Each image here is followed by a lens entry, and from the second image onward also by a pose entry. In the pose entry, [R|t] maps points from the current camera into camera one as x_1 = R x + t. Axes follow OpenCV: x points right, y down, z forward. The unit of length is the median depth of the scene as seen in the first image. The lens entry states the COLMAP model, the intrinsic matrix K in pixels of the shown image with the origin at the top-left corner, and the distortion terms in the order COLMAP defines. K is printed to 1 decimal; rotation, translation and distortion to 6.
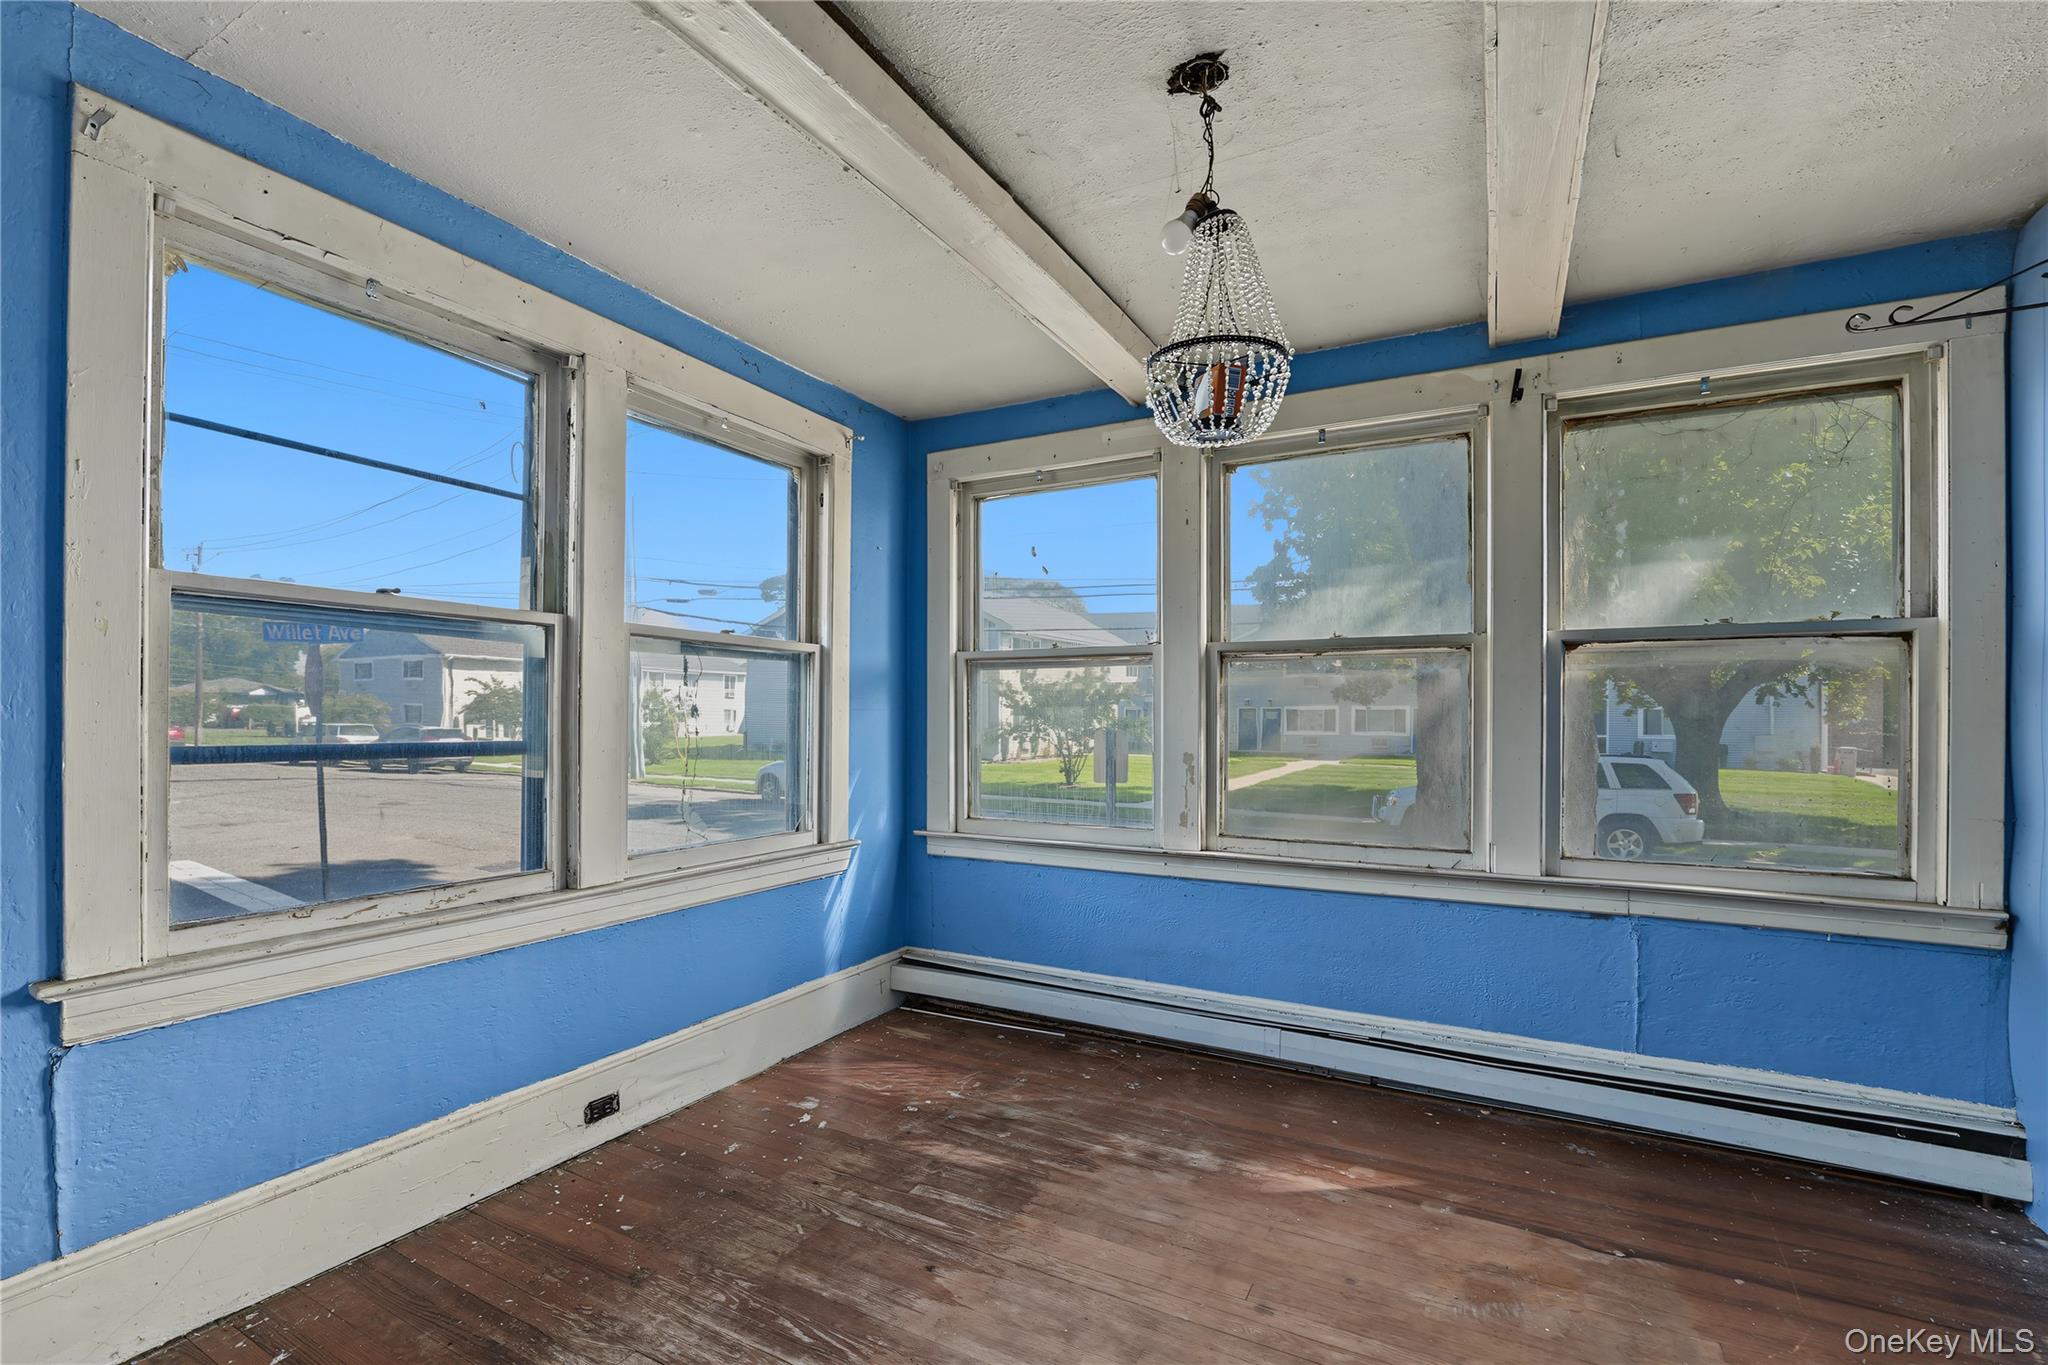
lens RADIAL K [[914.8, 0, 1026.5], [0, 914.8, 715.7], [0, 0, 1]] dist [-0.008572, -0.000547]
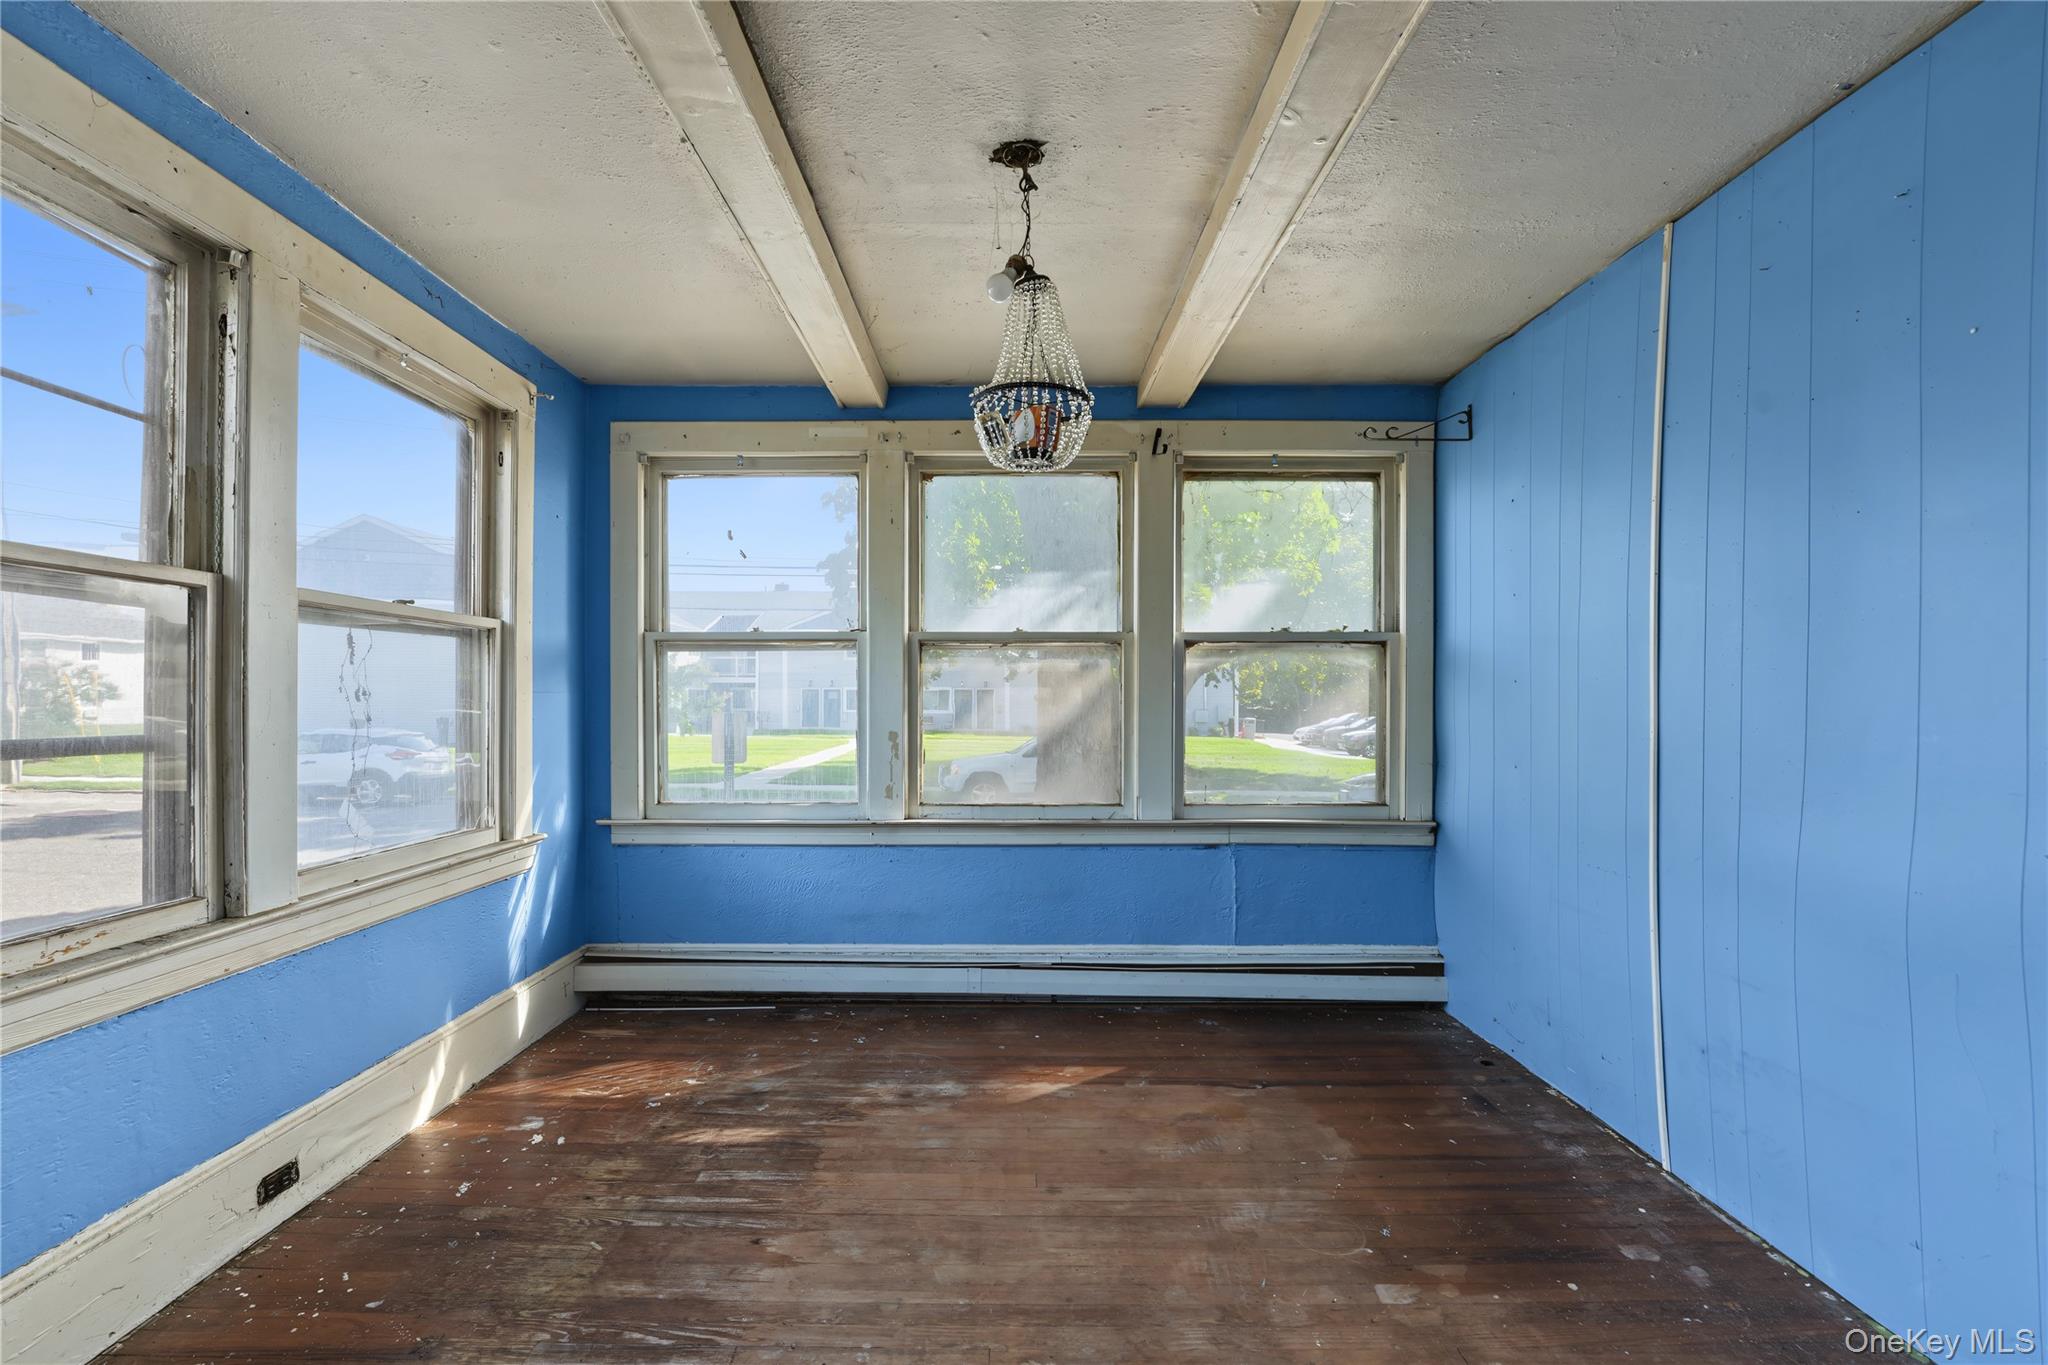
lens RADIAL K [[873.3, 0, 1015.9], [0, 873.3, 700.5], [0, 0, 1]] dist [-0.003795, 0.000043]
pose [[0.882096, -0.004944, 0.471043, -0.246019], [0.002021, 0.999975, 0.006711, -0.004313], [-0.471065, -0.004968, 0.882084, 0.004462]]
